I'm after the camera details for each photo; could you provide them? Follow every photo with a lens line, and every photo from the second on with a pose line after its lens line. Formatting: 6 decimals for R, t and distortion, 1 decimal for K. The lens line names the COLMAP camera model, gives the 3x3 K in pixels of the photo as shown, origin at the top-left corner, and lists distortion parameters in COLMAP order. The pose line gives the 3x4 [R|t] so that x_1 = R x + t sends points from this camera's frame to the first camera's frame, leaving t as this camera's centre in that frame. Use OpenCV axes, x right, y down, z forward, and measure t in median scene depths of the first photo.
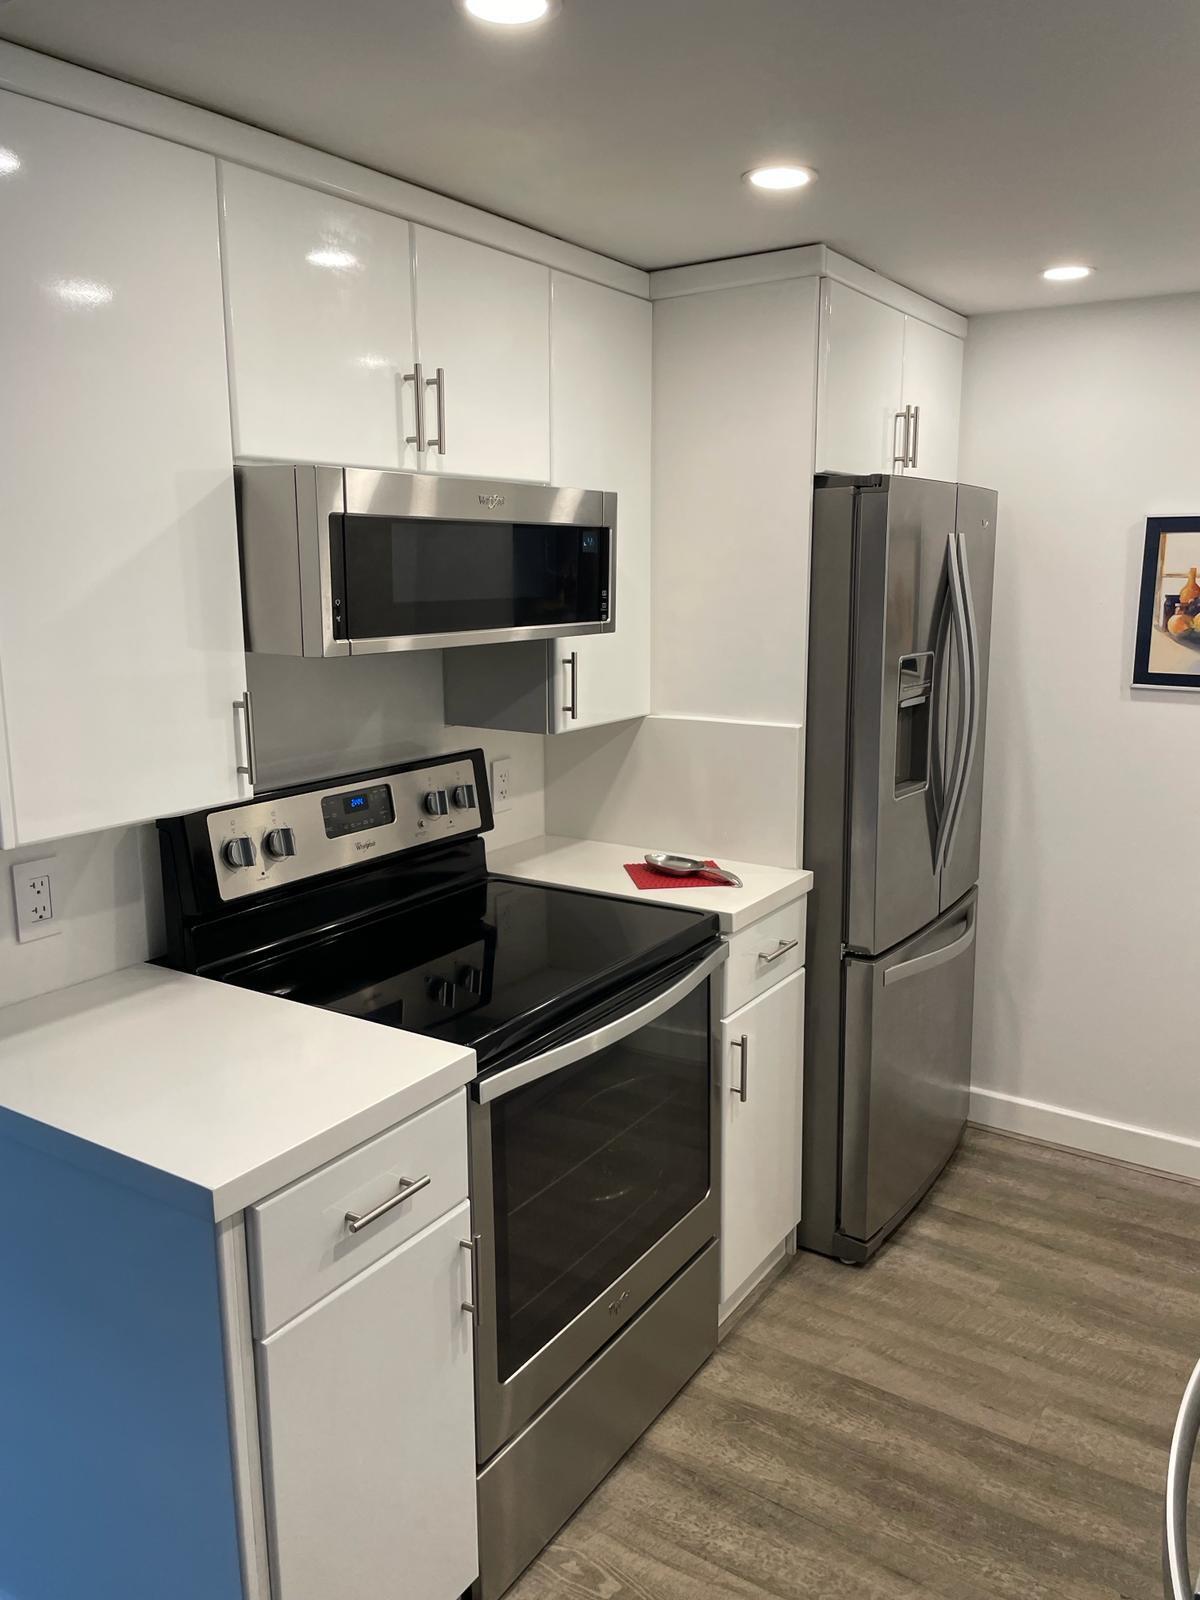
lens RADIAL K [[1228.9, 0, 591.0], [0, 1228.9, 798.7], [0, 0, 1]] dist [0.081940, -0.095826]
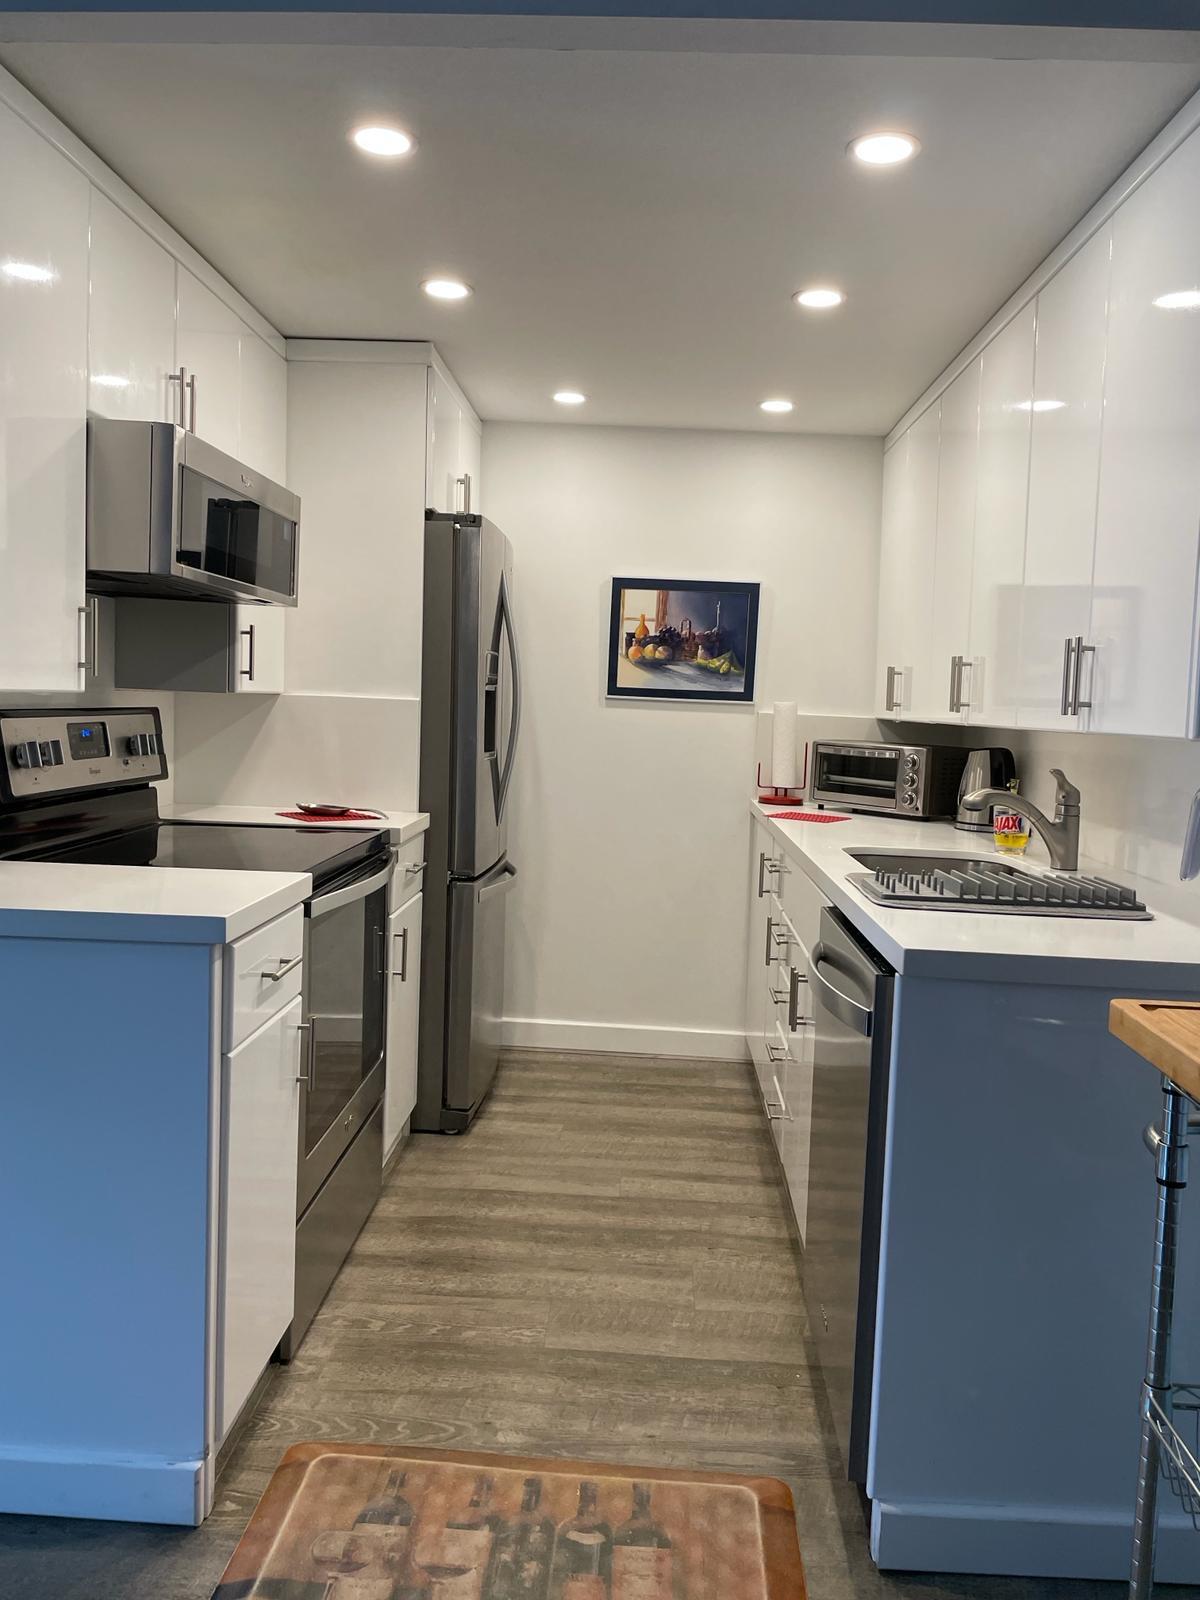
lens RADIAL K [[1228.9, 0, 605.7], [0, 1228.9, 791.4], [0, 0, 1]] dist [0.081940, -0.095826]
pose [[0.855385, -0.000354, 0.517992, -0.336892], [0.055195, 0.994369, -0.090466, 0.167752], [-0.515043, 0.105974, 0.850588, -0.193434]]
